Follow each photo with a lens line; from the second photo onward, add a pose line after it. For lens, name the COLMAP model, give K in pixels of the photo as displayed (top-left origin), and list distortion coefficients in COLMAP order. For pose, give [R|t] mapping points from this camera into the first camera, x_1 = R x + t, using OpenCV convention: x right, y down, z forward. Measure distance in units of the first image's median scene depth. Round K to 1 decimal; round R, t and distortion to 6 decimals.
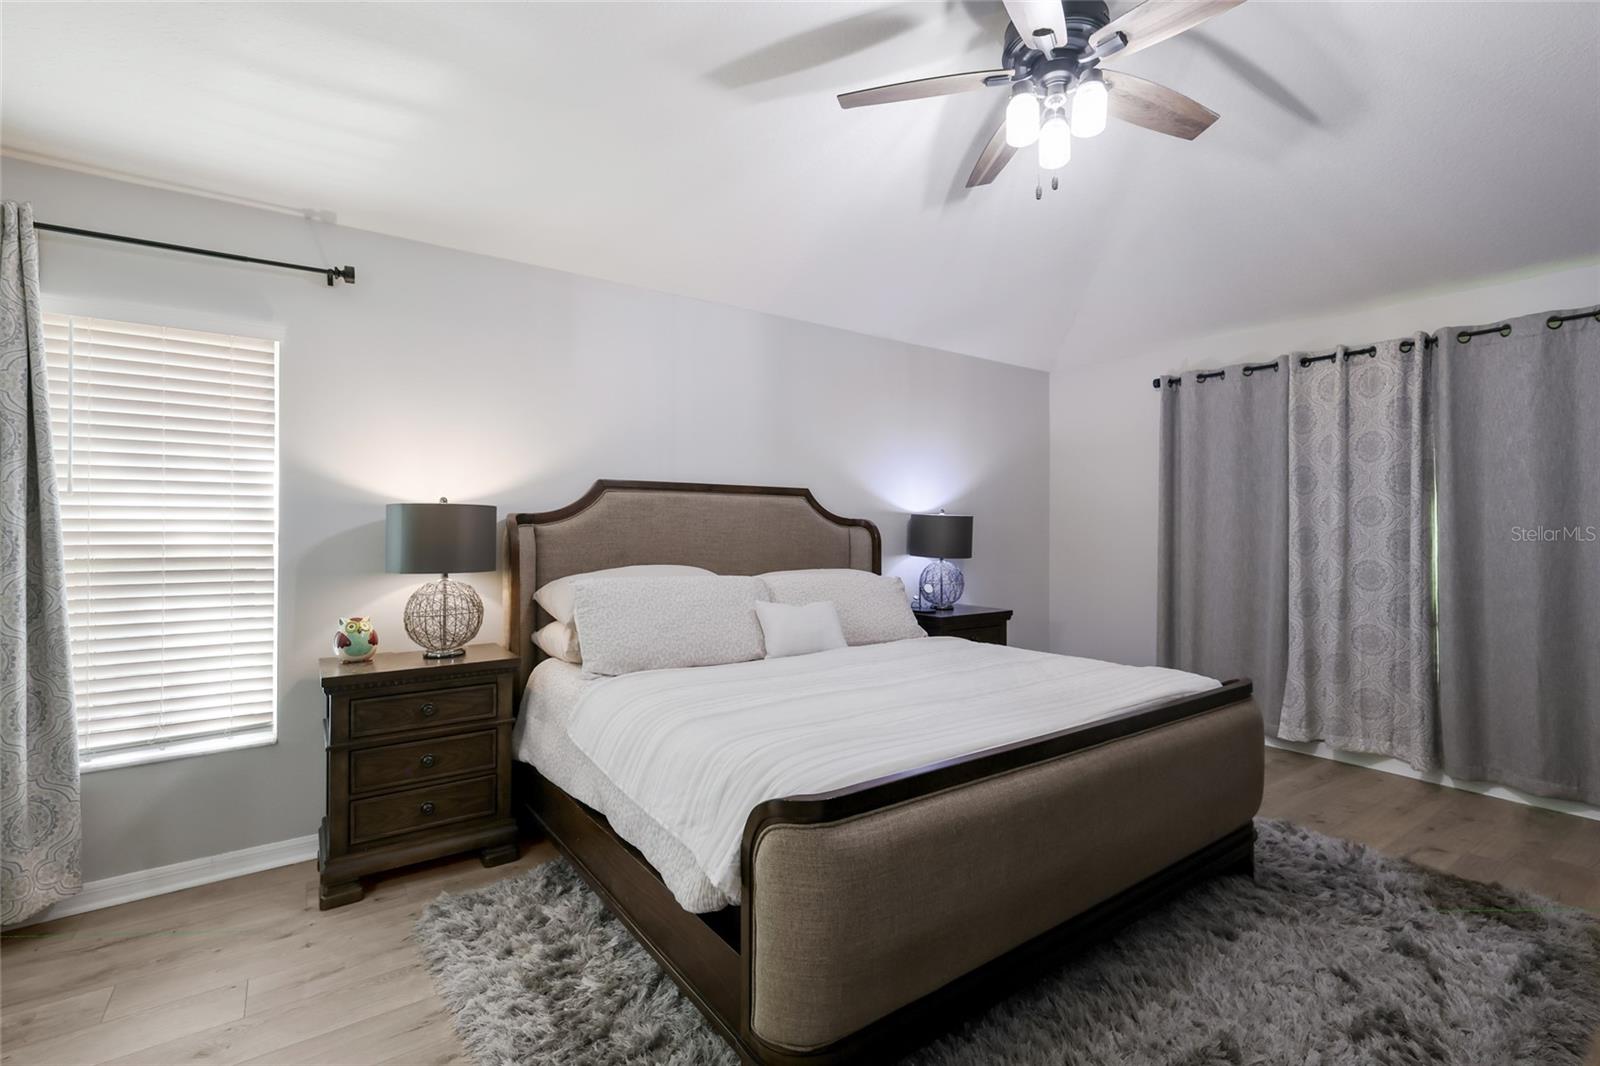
lens RADIAL K [[696.4, 0, 777.1], [0, 696.4, 516.5], [0, 0, 1]] dist [0.002562, 0.000336]
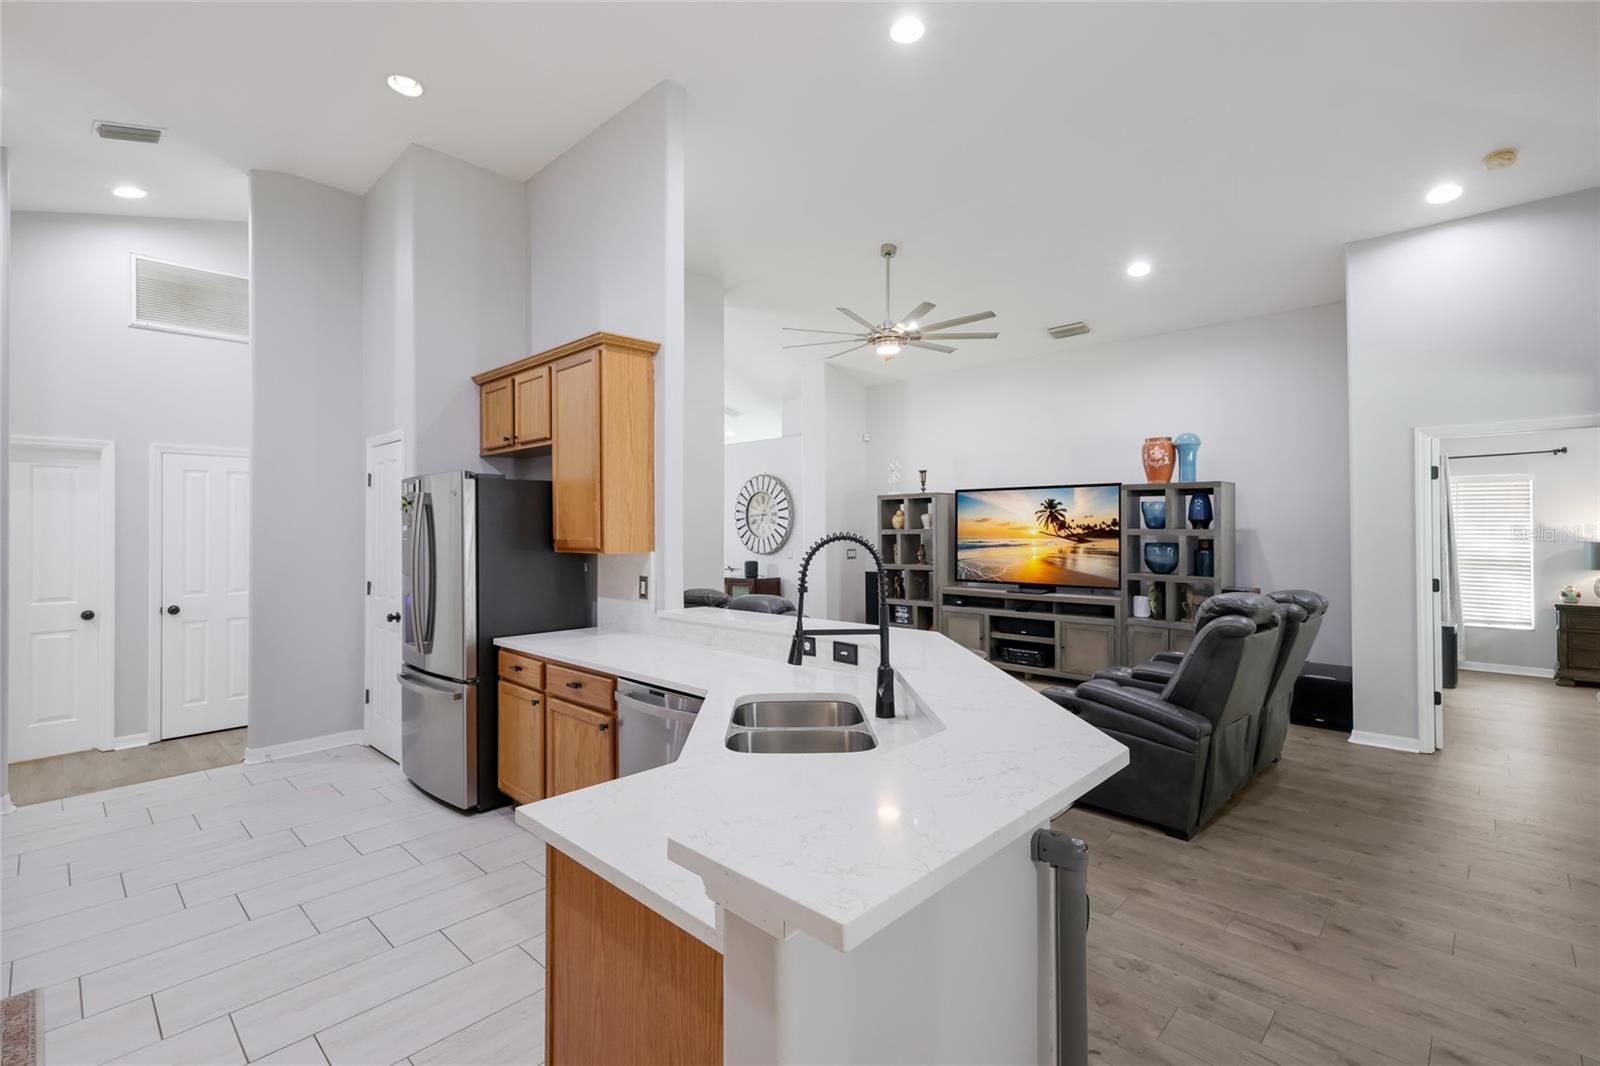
lens RADIAL K [[696.4, 0, 831.5], [0, 696.4, 520.2], [0, 0, 1]] dist [0.002562, 0.000336]
pose [[0.204560, -0.009486, -0.978808, 1.368273], [0.013198, 0.999889, -0.006932, -0.116237], [0.978765, -0.011500, 0.204662, -2.198831]]
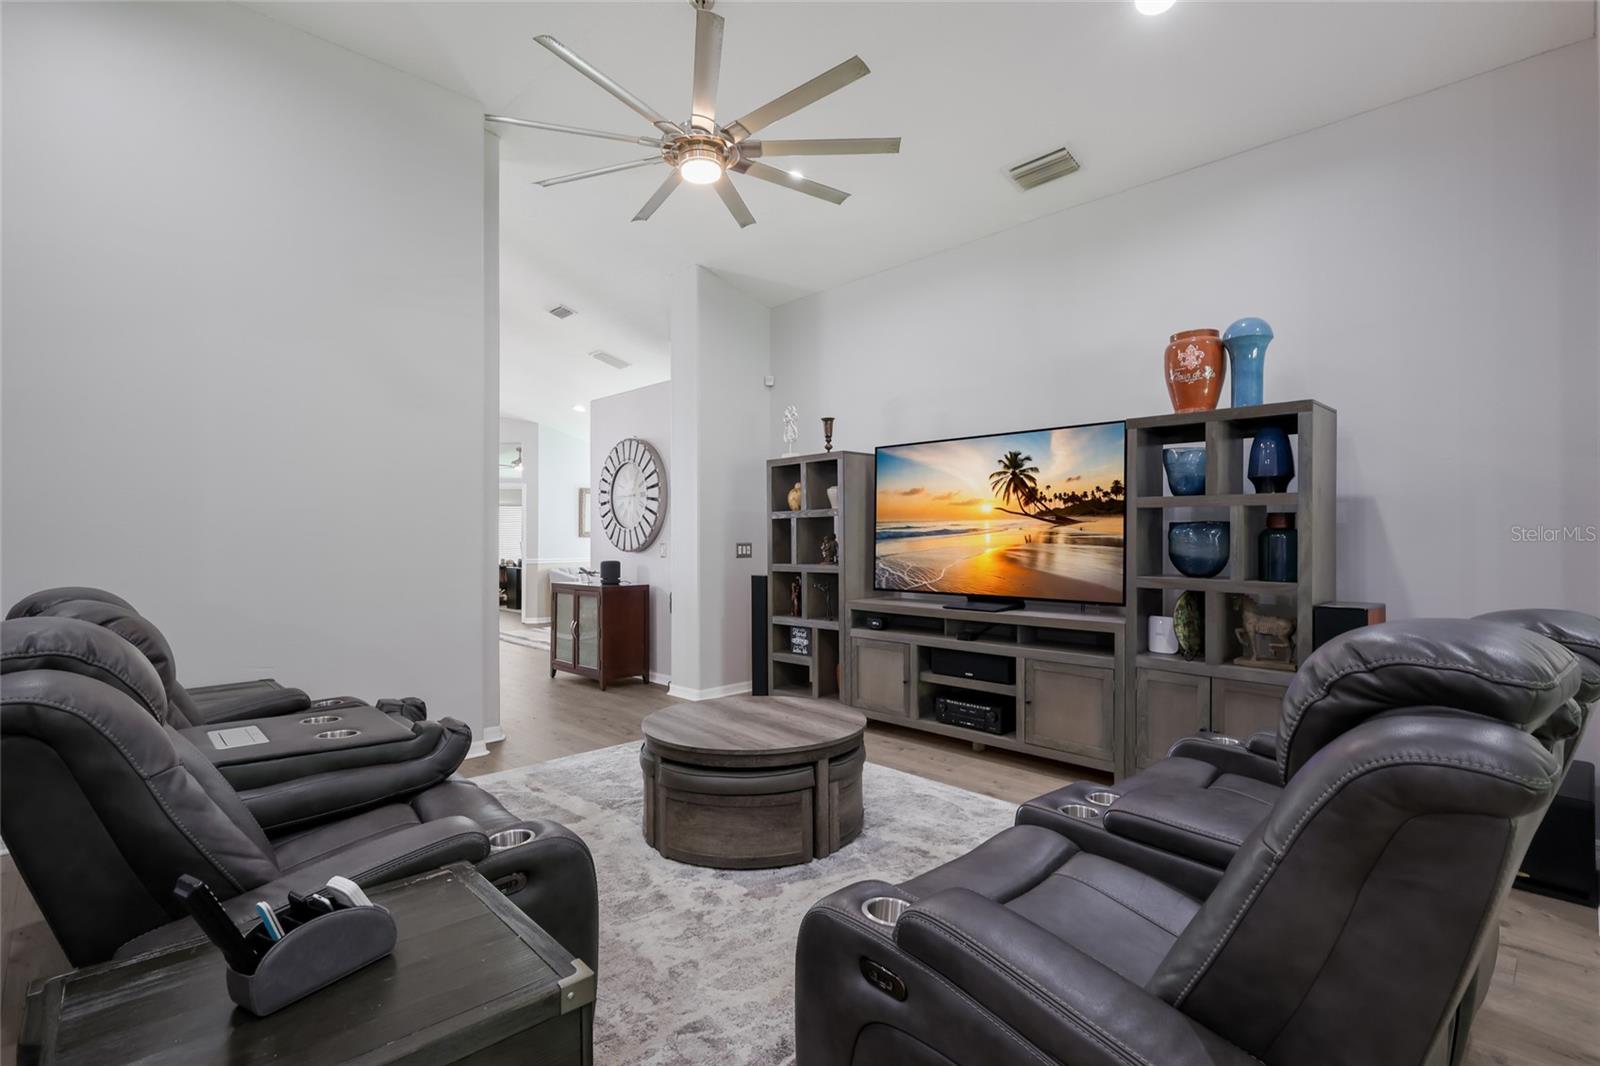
lens RADIAL K [[770.8, 0, 812.1], [0, 770.8, 530.5], [0, 0, 1]] dist [0.004774, -0.001401]
pose [[0.168451, -0.002290, -0.985707, 0.624263], [0.011374, 0.999935, -0.000380, -0.034487], [0.985644, -0.011147, 0.168466, -1.607556]]
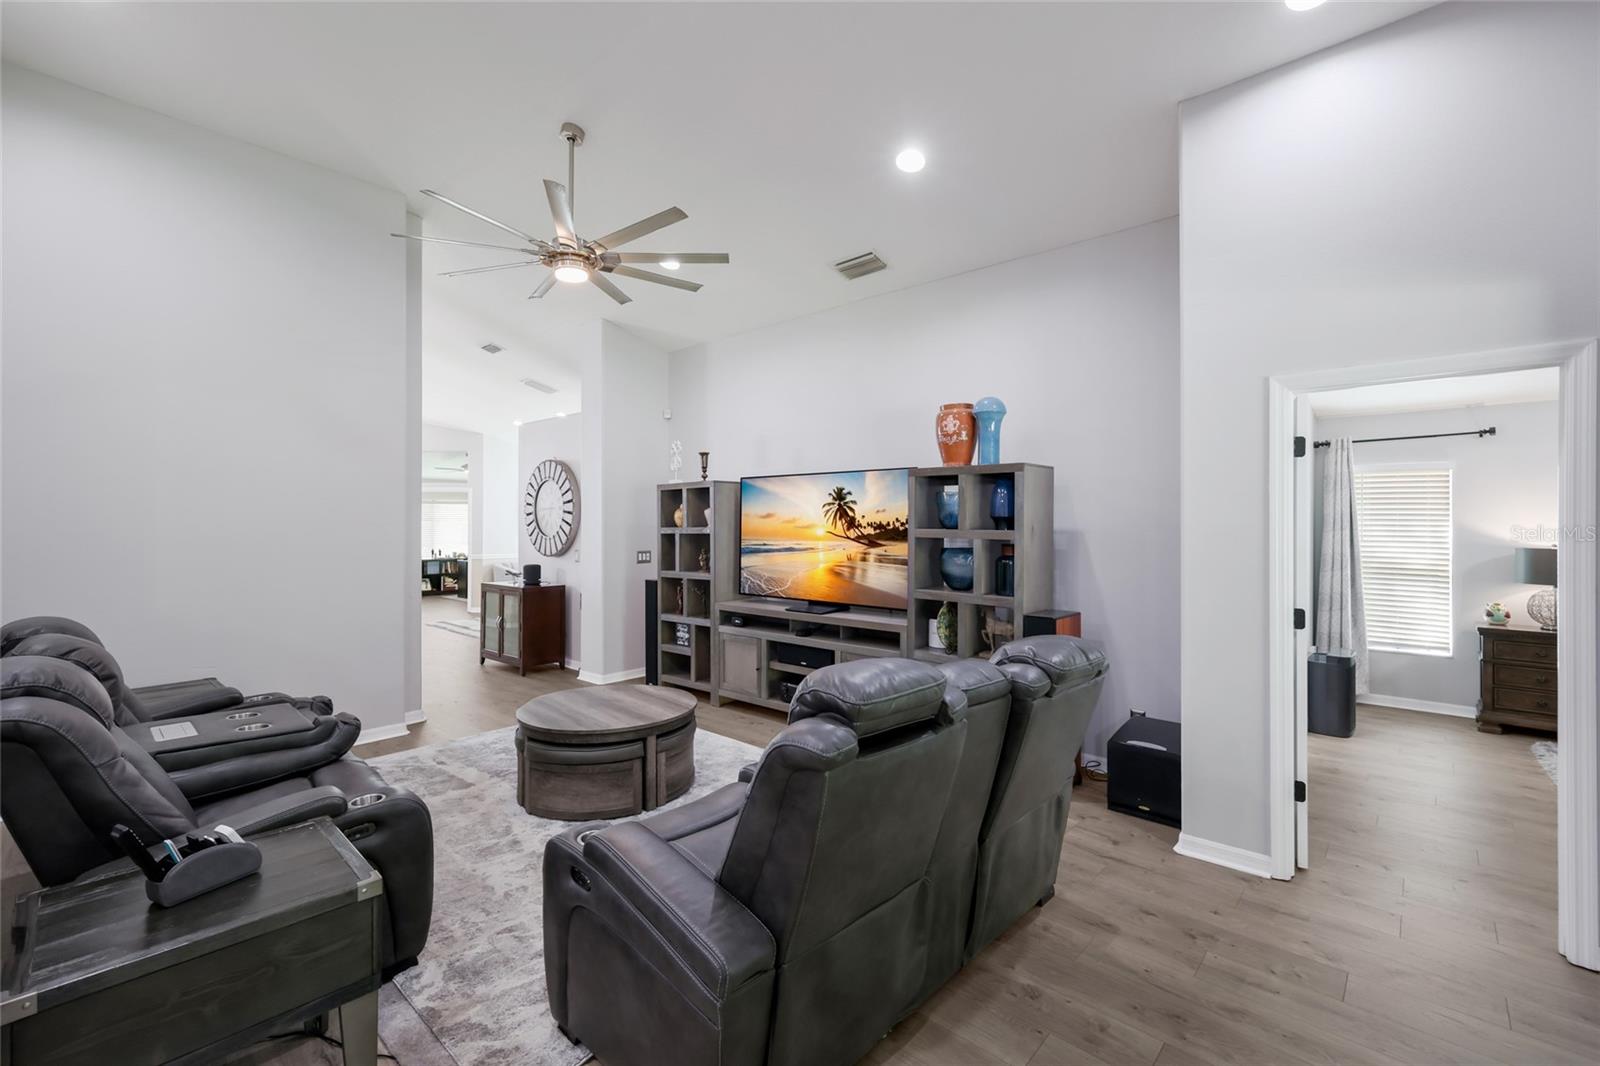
lens RADIAL K [[696.4, 0, 803.6], [0, 696.4, 522.1], [0, 0, 1]] dist [0.002562, 0.000336]
pose [[0.236317, 0.001319, -0.971675, 0.891066], [0.008843, 0.999955, 0.003508, -0.115797], [0.971636, -0.009422, 0.236295, -1.433878]]
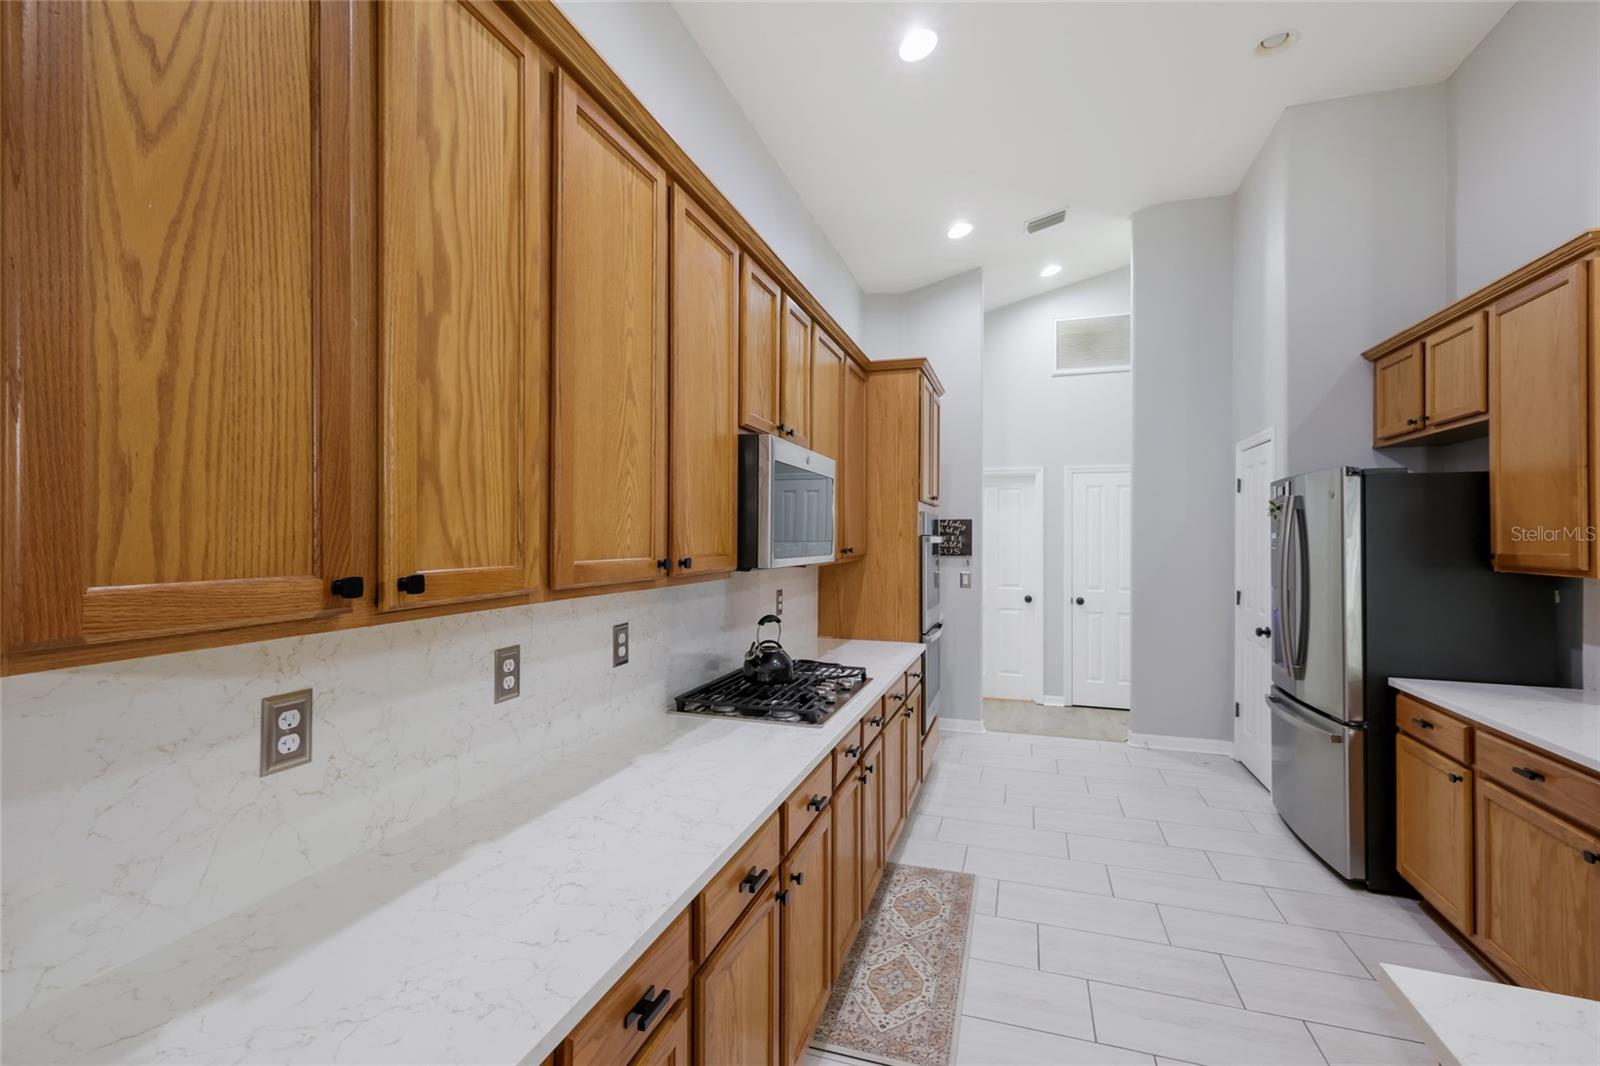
lens RADIAL K [[696.4, 0, 776.2], [0, 696.4, 529.9], [0, 0, 1]] dist [0.002562, 0.000336]
pose [[-0.829081, -0.007152, -0.559082, 1.240008], [0.000308, 0.999912, -0.013249, -0.115387], [0.559128, -0.011157, -0.829006, -2.206882]]
